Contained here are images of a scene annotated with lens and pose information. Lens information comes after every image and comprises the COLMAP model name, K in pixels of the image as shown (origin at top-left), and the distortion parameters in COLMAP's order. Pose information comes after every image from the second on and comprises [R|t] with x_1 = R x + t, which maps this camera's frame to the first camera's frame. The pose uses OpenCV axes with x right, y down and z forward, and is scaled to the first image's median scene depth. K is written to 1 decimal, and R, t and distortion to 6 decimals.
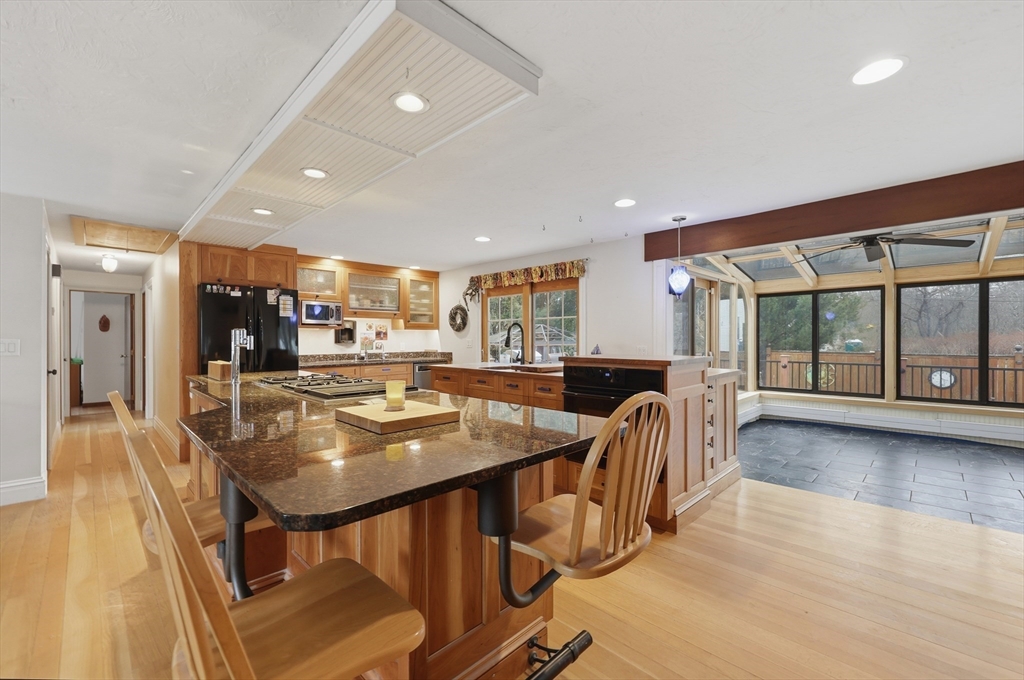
lens RADIAL K [[421.6, 0, 510.1], [0, 421.6, 340.0], [0, 0, 1]] dist [0.002079, 0.000090]
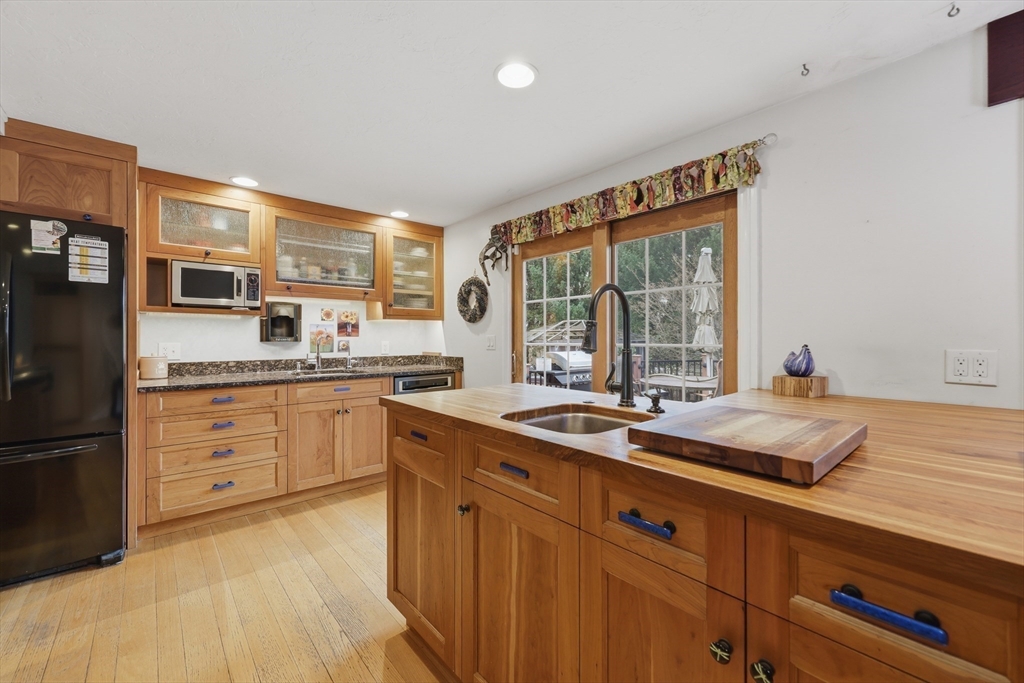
lens RADIAL K [[412.5, 0, 512.4], [0, 412.5, 338.9], [0, 0, 1]] dist [-0.001600, -0.000130]
pose [[0.998013, 0.002310, -0.062971, -0.032284], [-0.002415, 0.999996, -0.001592, 0.003979], [0.062967, 0.001741, 0.998014, 0.452205]]
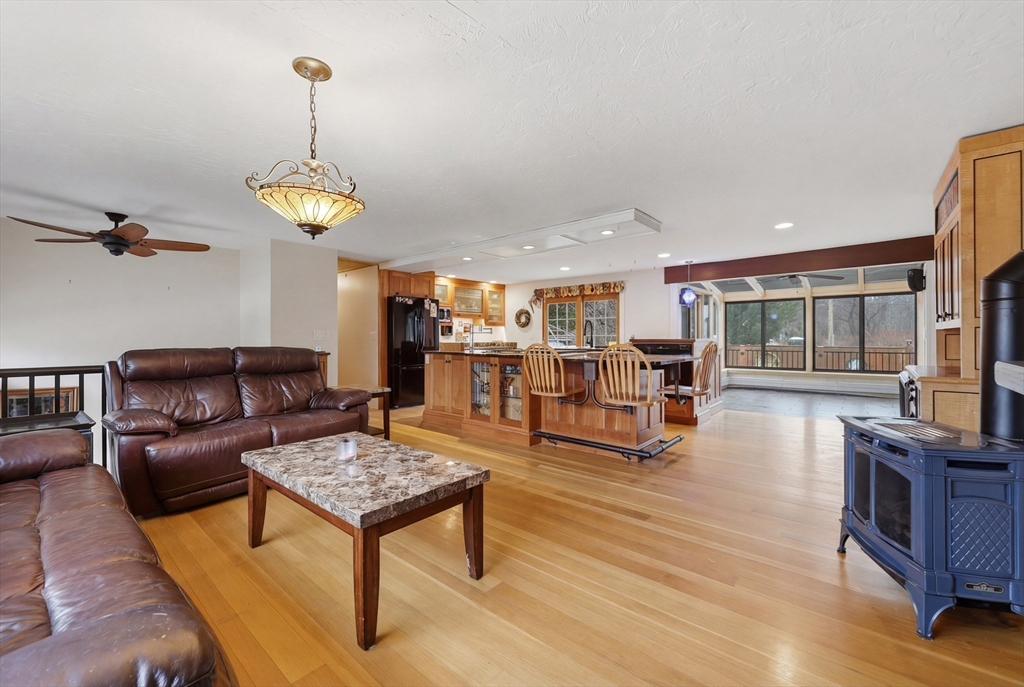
lens RADIAL K [[412.1, 0, 511.8], [0, 412.1, 339.4], [0, 0, 1]] dist [-0.000550, -0.000087]
pose [[0.997095, -0.001728, 0.076147, -0.281456], [0.001634, 0.999998, 0.001300, 0.018749], [-0.076149, -0.001172, 0.997096, -0.395708]]
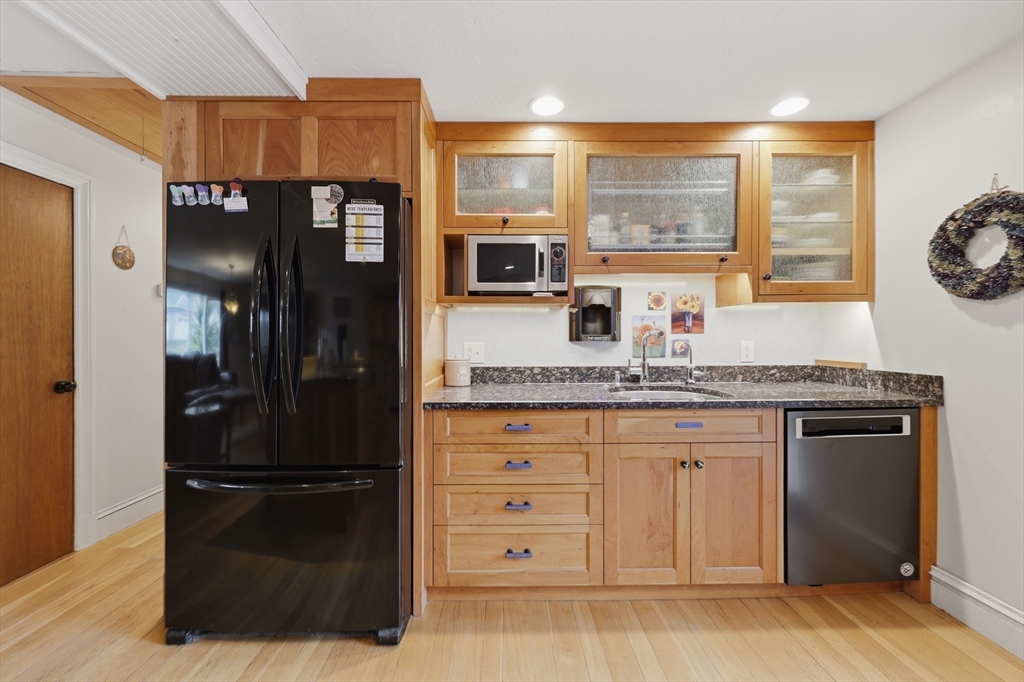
lens RADIAL K [[421.6, 0, 510.1], [0, 421.6, 341.0], [0, 0, 1]] dist [0.002079, 0.000090]
pose [[0.714732, 0.006620, -0.699367, -0.159910], [-0.001324, 0.999966, 0.008112, 0.004219], [0.699397, -0.004872, 0.714717, 0.651185]]
